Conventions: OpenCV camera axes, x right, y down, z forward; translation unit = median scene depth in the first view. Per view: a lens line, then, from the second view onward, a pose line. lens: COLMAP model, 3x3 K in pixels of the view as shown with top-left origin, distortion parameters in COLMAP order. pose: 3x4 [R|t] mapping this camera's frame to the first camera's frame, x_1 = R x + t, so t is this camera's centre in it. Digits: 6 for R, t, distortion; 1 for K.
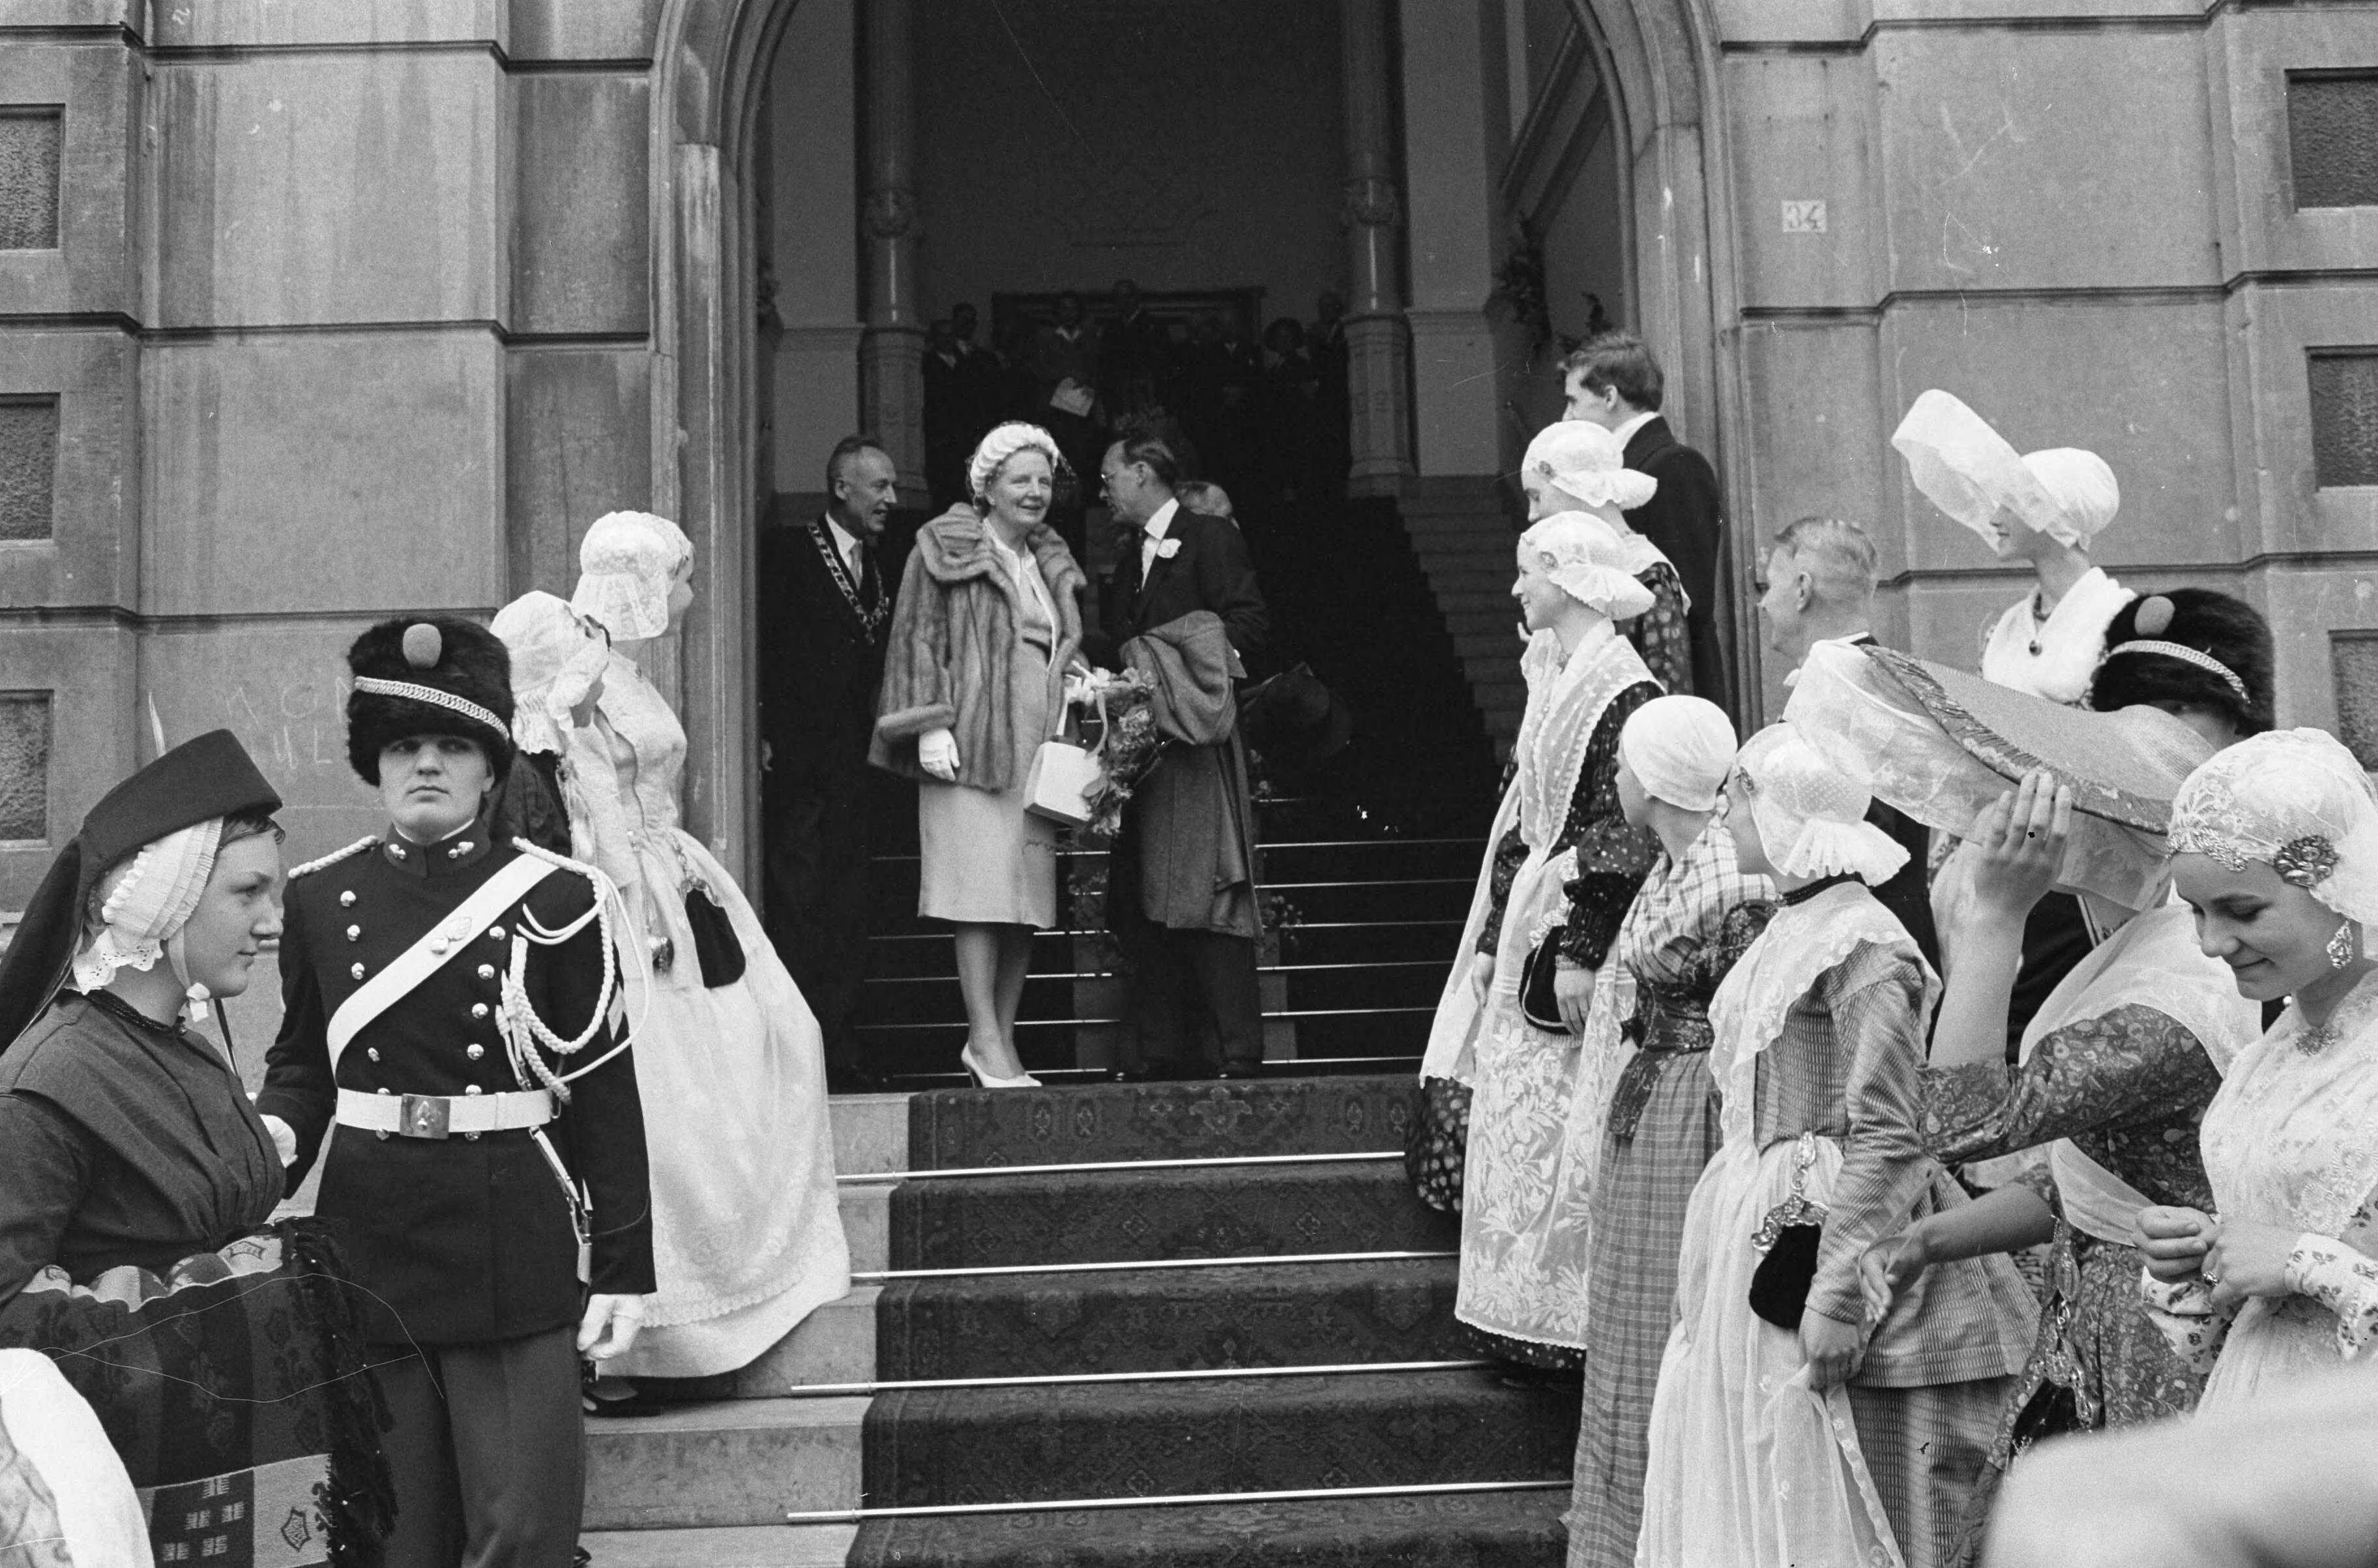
lens RADIAL K [[2705.3, 0, 1189.1], [0, 2705.3, 731.3], [0, 0, 1]] dist [0.012070, 0.012621]
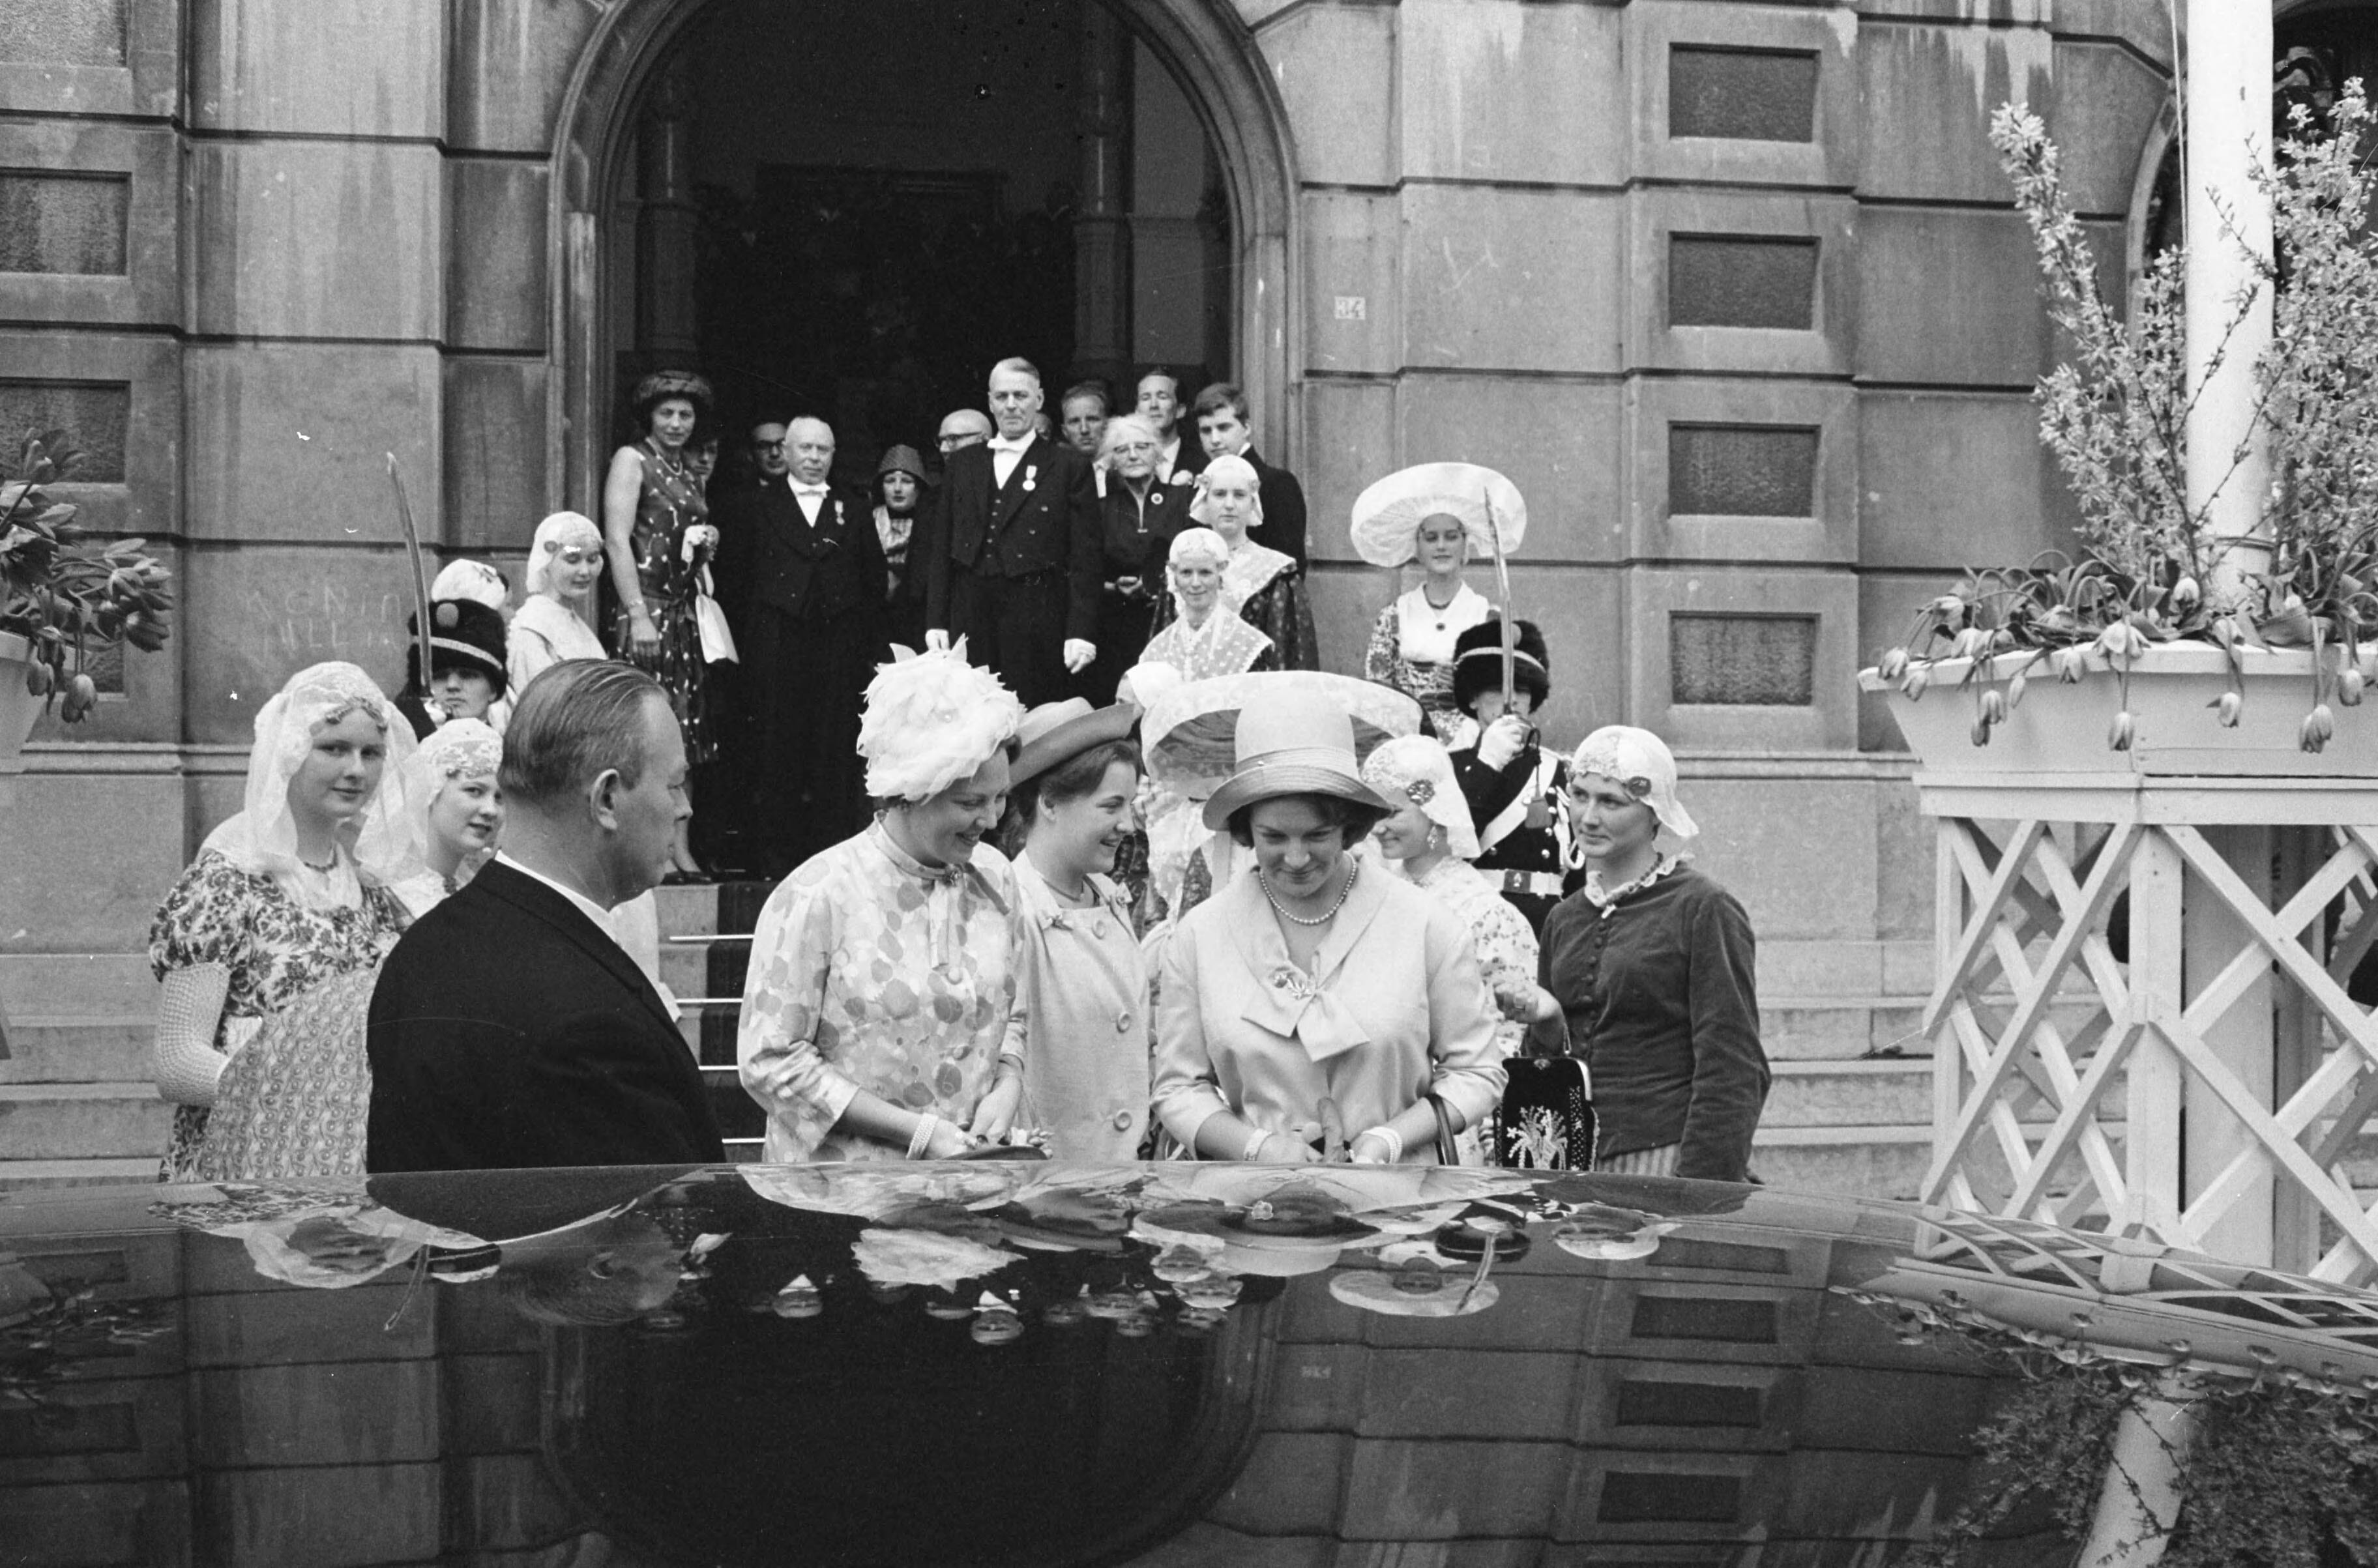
lens RADIAL K [[2702.9, 0, 1189.0], [0, 2702.9, 784.0], [0, 0, 1]] dist [-0.018639, 0.246182]
pose [[0.994520, 0.034596, 0.098652, 0.005457], [-0.043456, 0.995072, 0.089121, -0.062146], [-0.095082, -0.092920, 0.991123, -0.474378]]
